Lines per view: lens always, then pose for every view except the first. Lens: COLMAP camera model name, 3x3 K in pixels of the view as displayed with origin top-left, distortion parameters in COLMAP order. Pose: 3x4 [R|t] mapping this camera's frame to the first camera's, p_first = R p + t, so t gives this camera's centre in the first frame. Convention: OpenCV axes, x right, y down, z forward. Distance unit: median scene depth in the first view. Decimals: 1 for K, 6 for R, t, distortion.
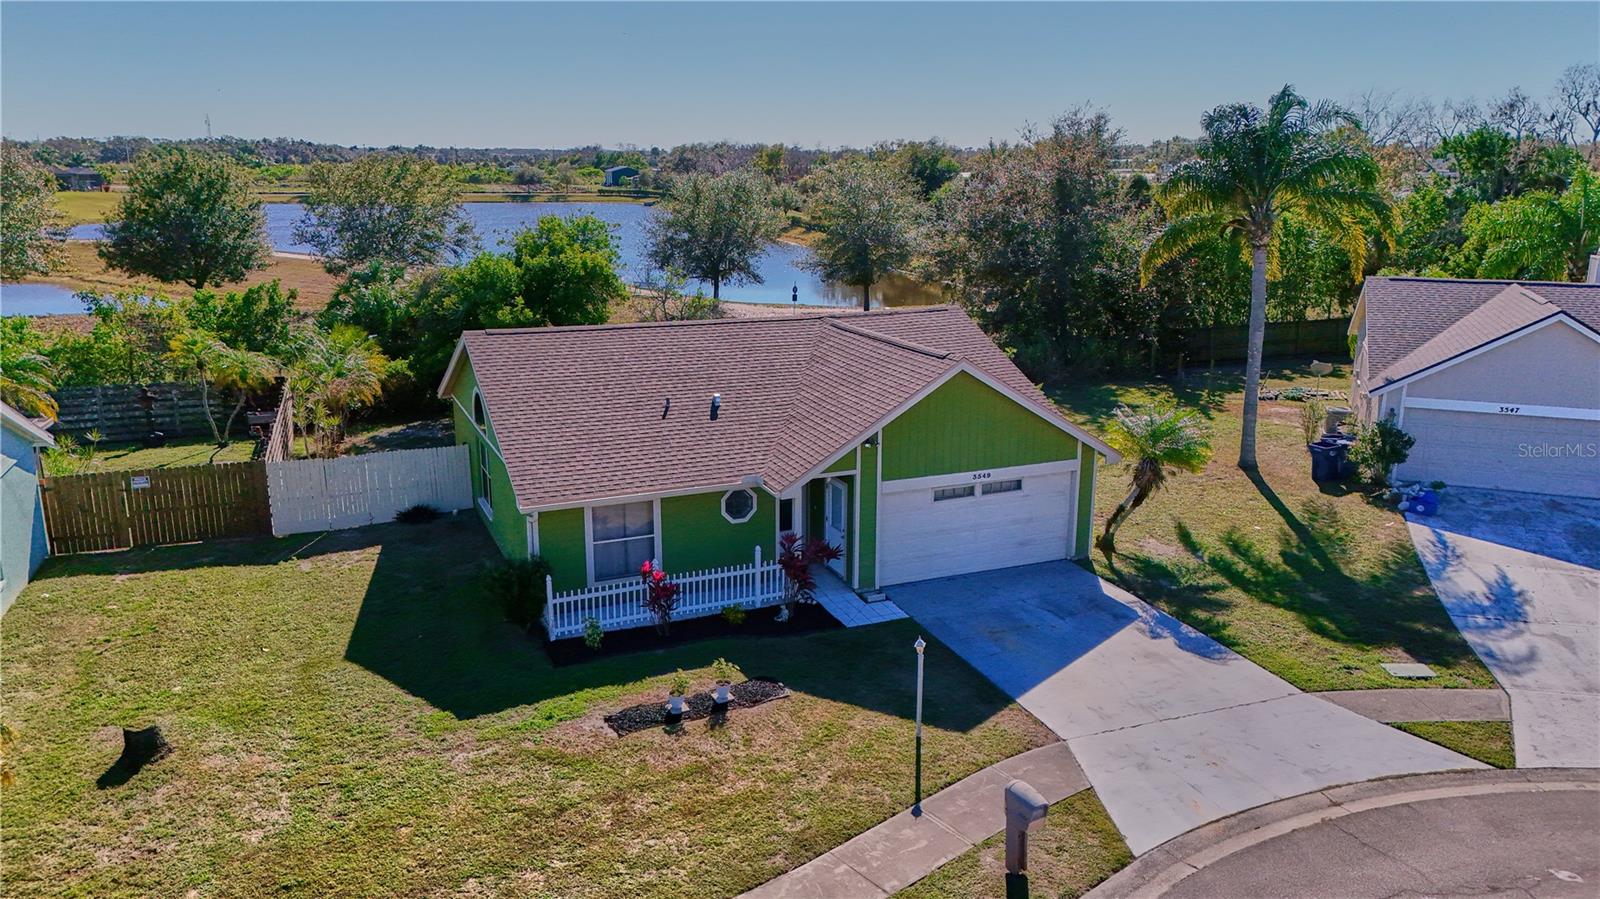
lens RADIAL K [[1192.5, 0, 811.1], [0, 1192.5, 450.3], [0, 0, 1]] dist [0.064977, -0.058453]
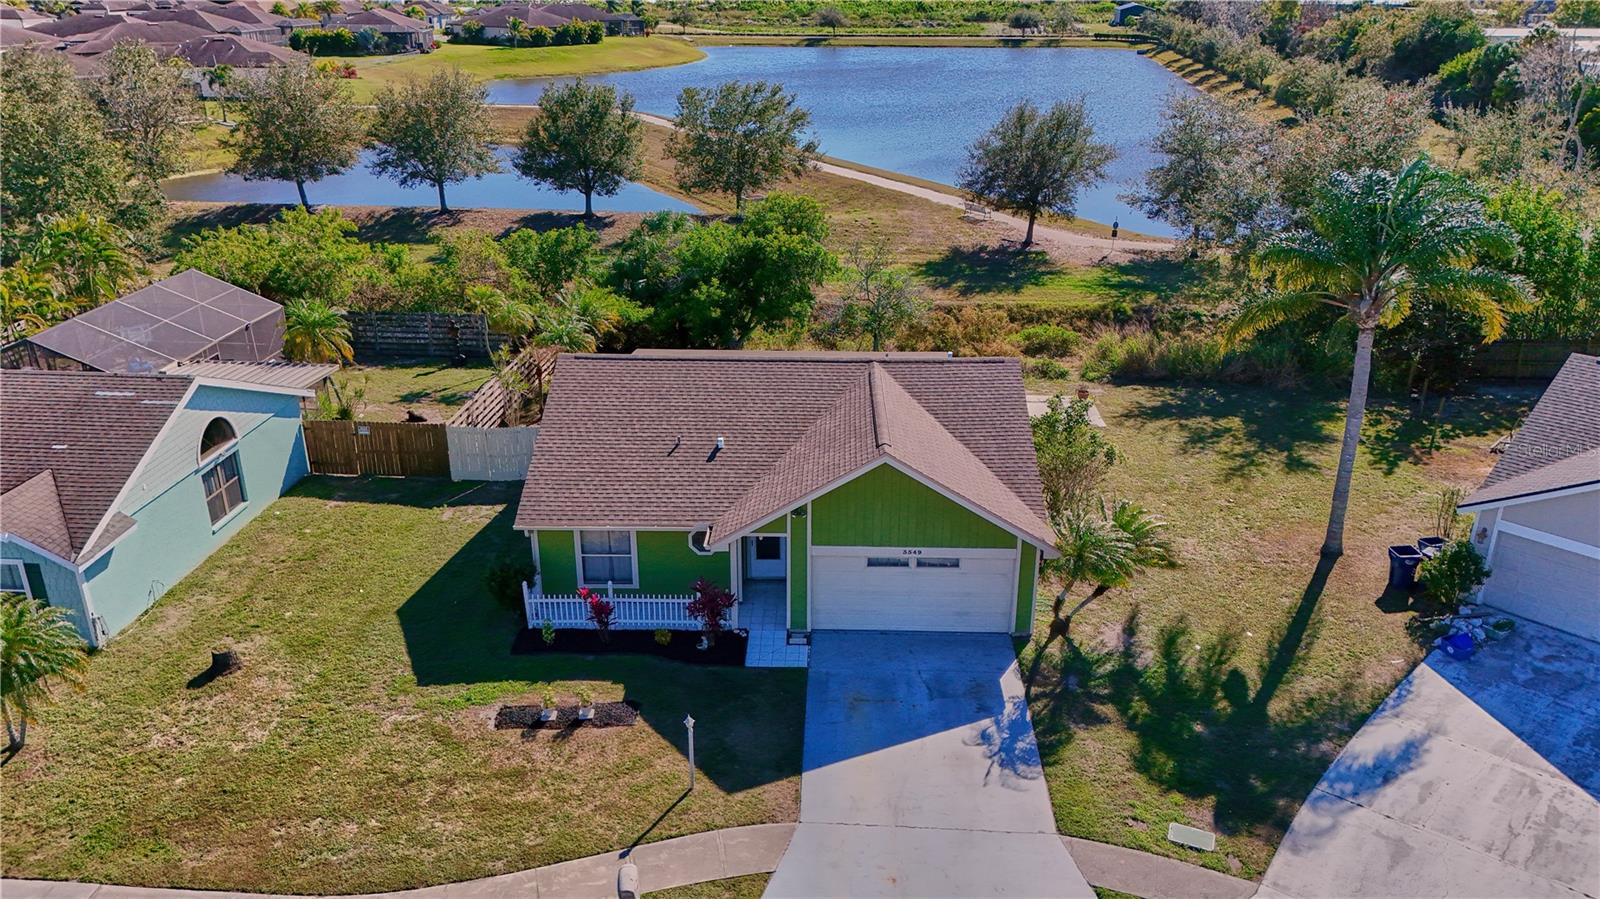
lens RADIAL K [[1192.5, 0, 798.3], [0, 1192.5, 452.8], [0, 0, 1]] dist [0.064977, -0.058453]
pose [[0.905712, 0.158928, -0.392972, 0.503527], [-0.102517, 0.981660, 0.160729, -0.254636], [0.411310, -0.105287, 0.905394, -0.040802]]
